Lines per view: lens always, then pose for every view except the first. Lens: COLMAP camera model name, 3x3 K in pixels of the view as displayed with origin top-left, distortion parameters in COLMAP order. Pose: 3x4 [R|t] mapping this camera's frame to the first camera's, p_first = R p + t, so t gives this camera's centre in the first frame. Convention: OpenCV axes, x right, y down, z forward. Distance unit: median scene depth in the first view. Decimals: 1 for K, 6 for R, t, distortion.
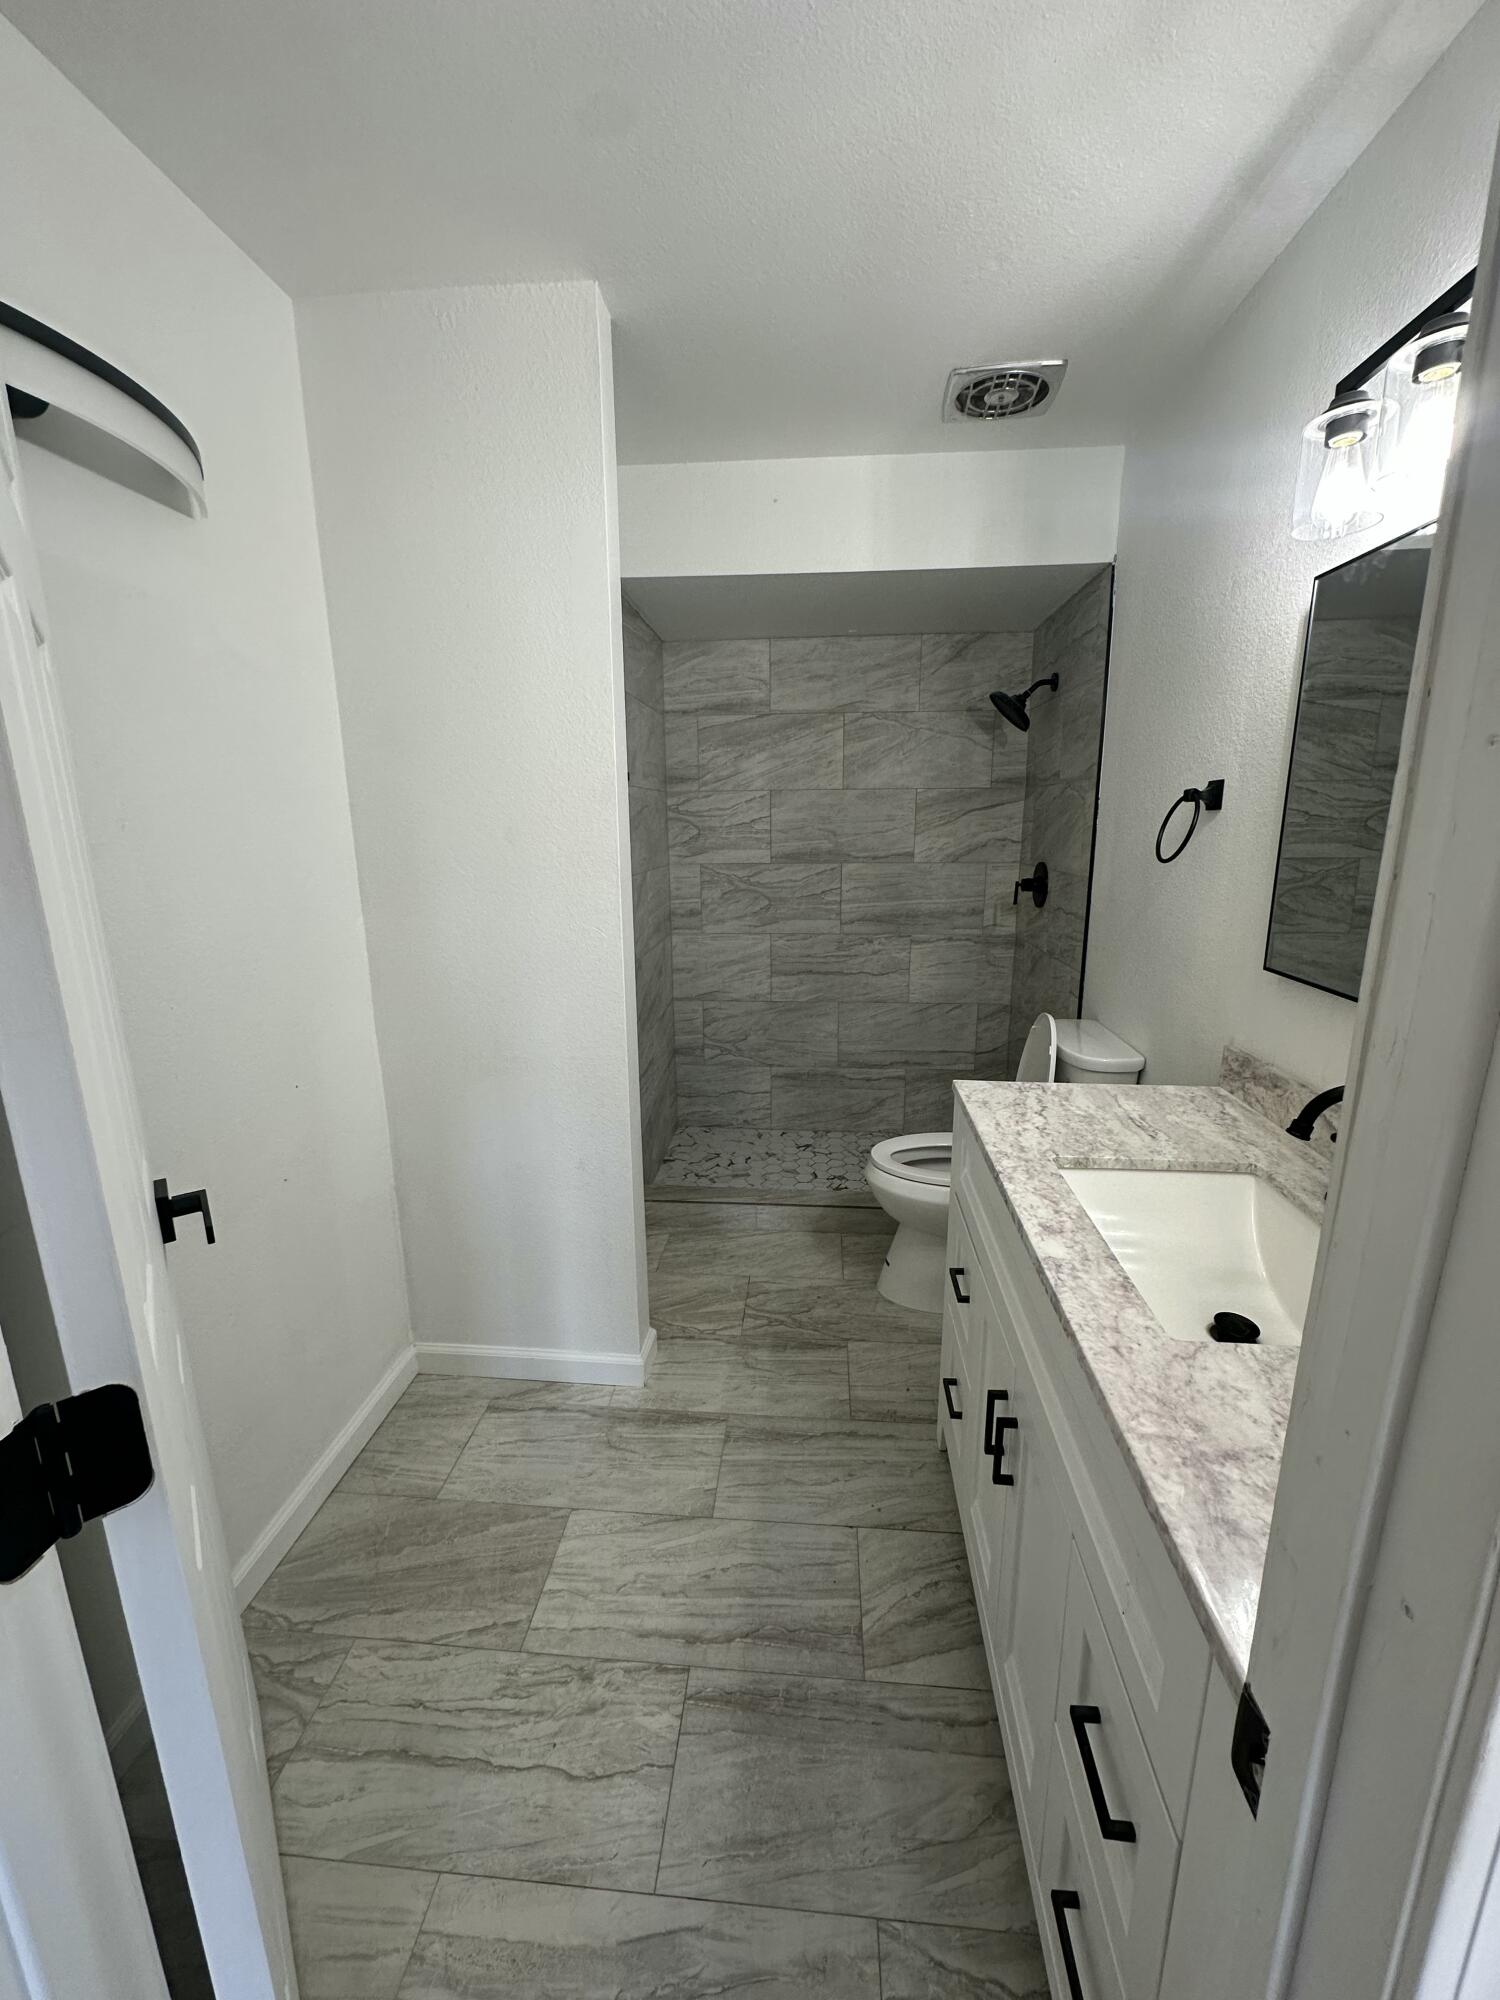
lens RADIAL K [[801.0, 0, 746.3], [0, 801.0, 998.4], [0, 0, 1]] dist [-0.003083, 0.000255]
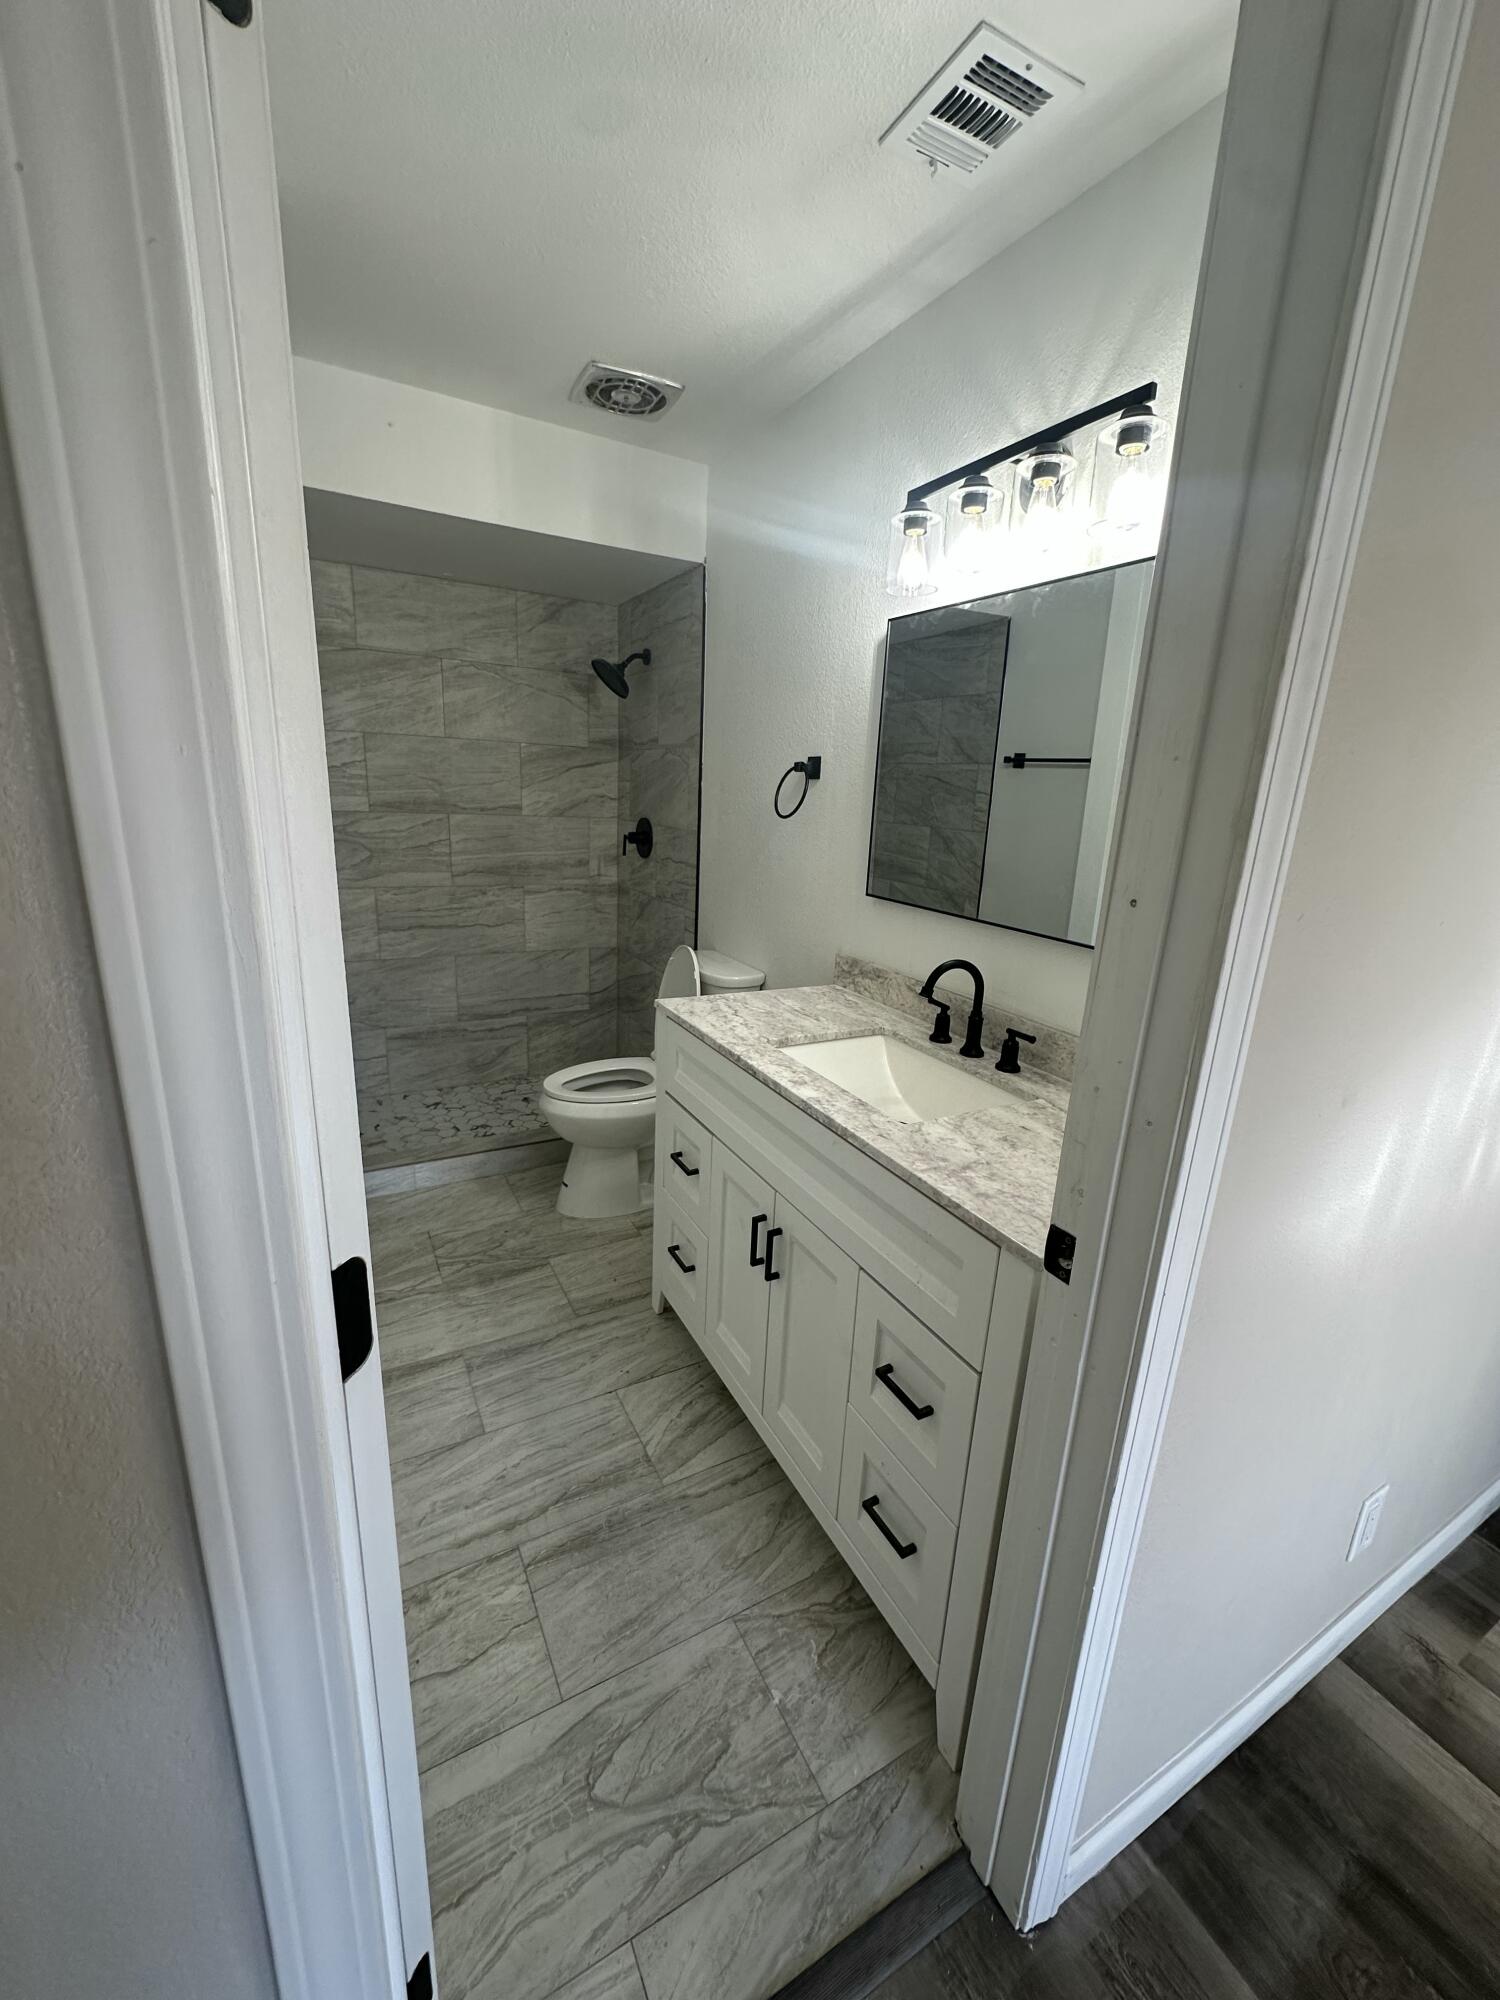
lens RADIAL K [[801.0, 0, 752.8], [0, 801.0, 997.5], [0, 0, 1]] dist [-0.003083, 0.000255]
pose [[0.830810, -0.095993, 0.548216, -0.265868], [0.068902, 0.995176, 0.069837, 0.025975], [-0.552275, -0.020249, 0.833416, -0.062577]]
